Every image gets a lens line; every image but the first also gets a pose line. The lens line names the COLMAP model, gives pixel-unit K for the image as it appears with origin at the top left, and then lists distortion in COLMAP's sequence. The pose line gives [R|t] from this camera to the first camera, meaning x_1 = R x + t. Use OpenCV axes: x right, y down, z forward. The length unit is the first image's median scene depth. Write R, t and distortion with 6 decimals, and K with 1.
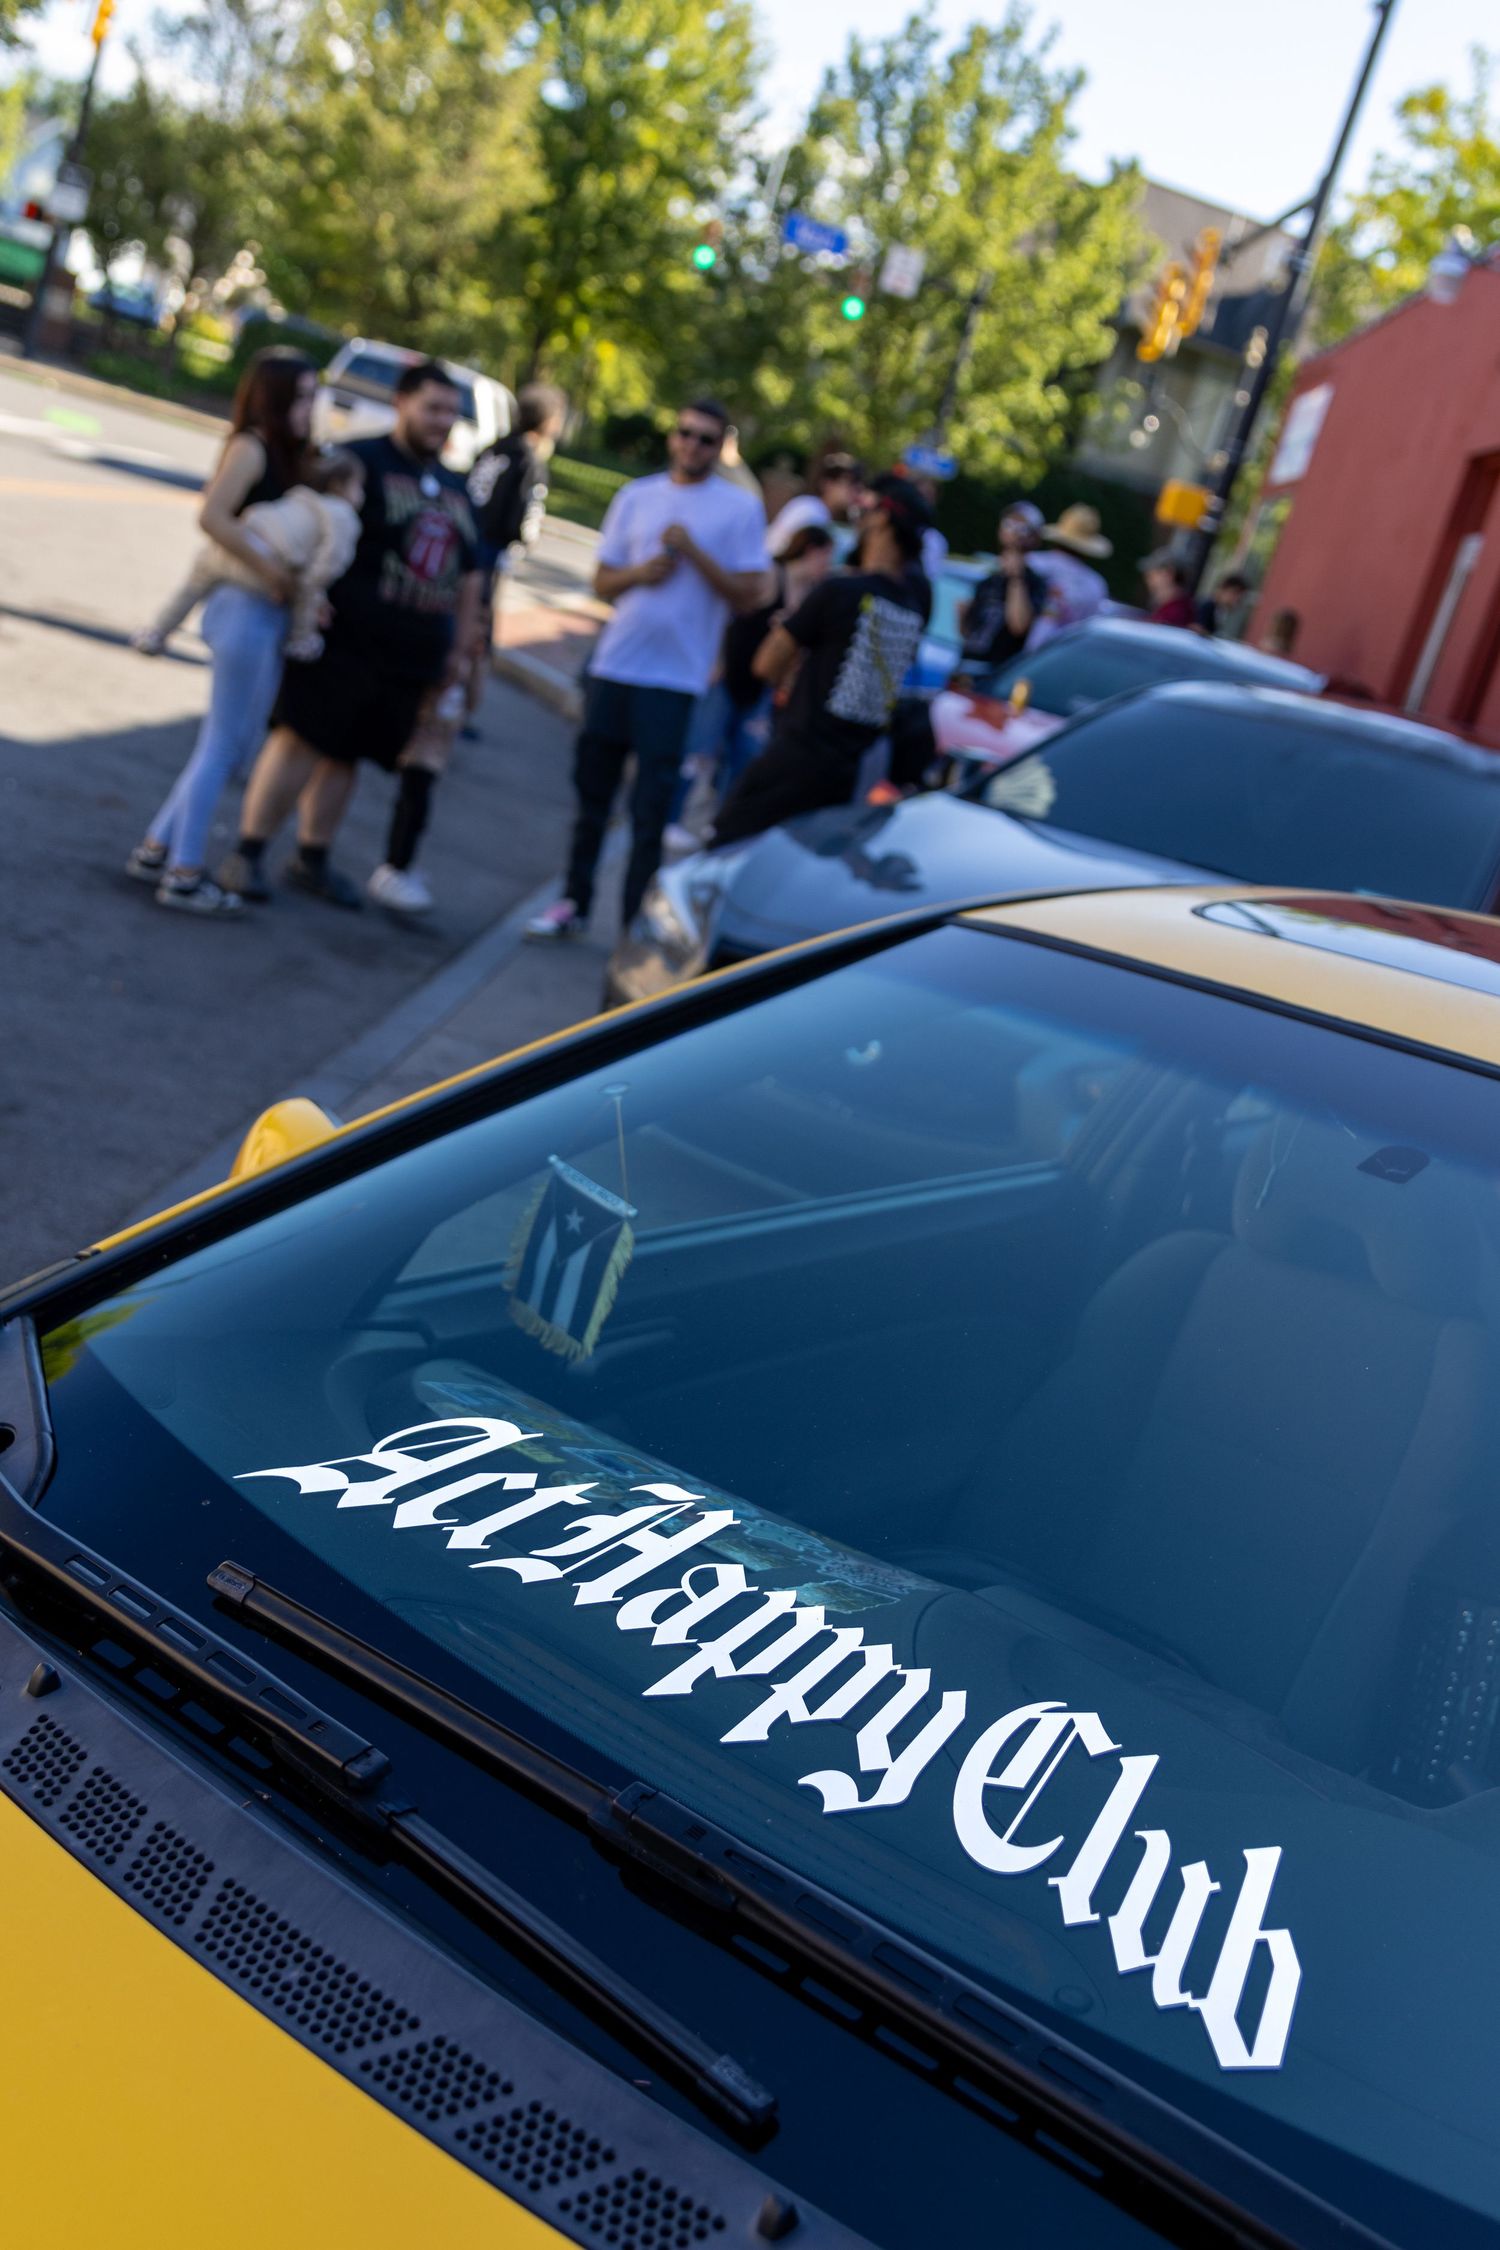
lens RADIAL K [[2575.9, 0, 750.0], [0, 2575.9, 1125.0], [0, 0, 1]] dist [0.009657, 0.001458]
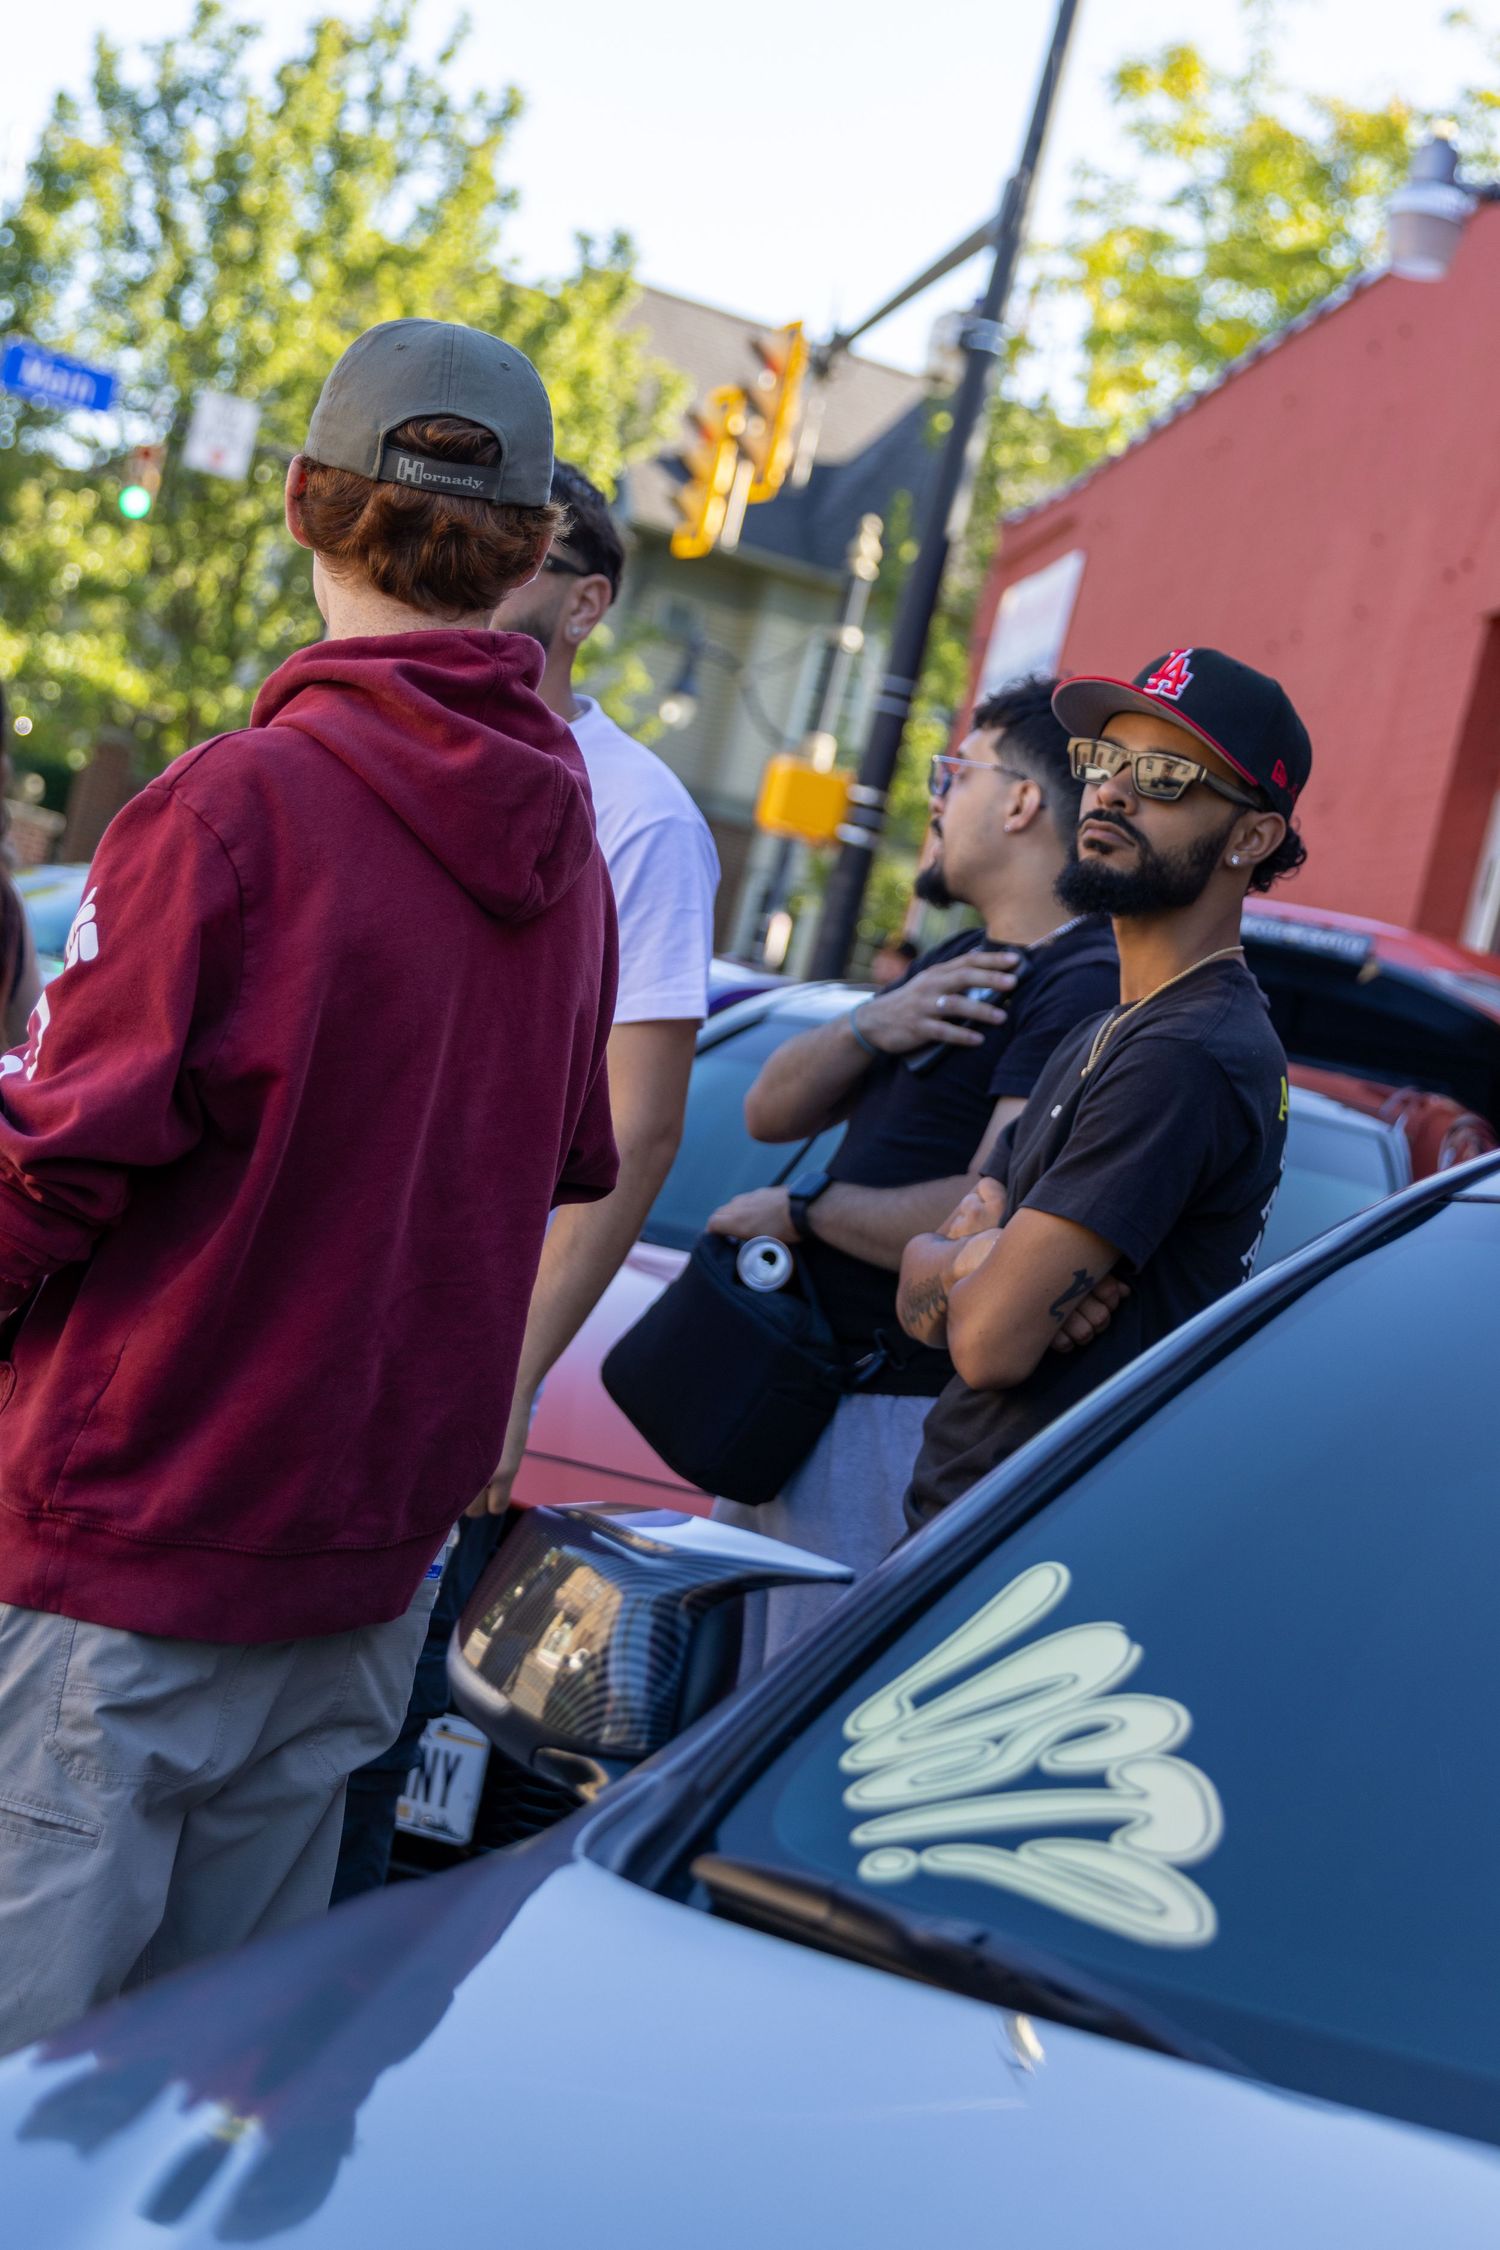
lens RADIAL K [[4496.5, 0, 750.0], [0, 4496.5, 1125.0], [0, 0, 1]] dist [-0.736269, 5.781564]
pose [[0.983935, -0.067978, 0.165076, 0.005760], [0.096481, 0.980481, -0.171313, -0.019903], [-0.150209, 0.184488, 0.971289, 0.109617]]
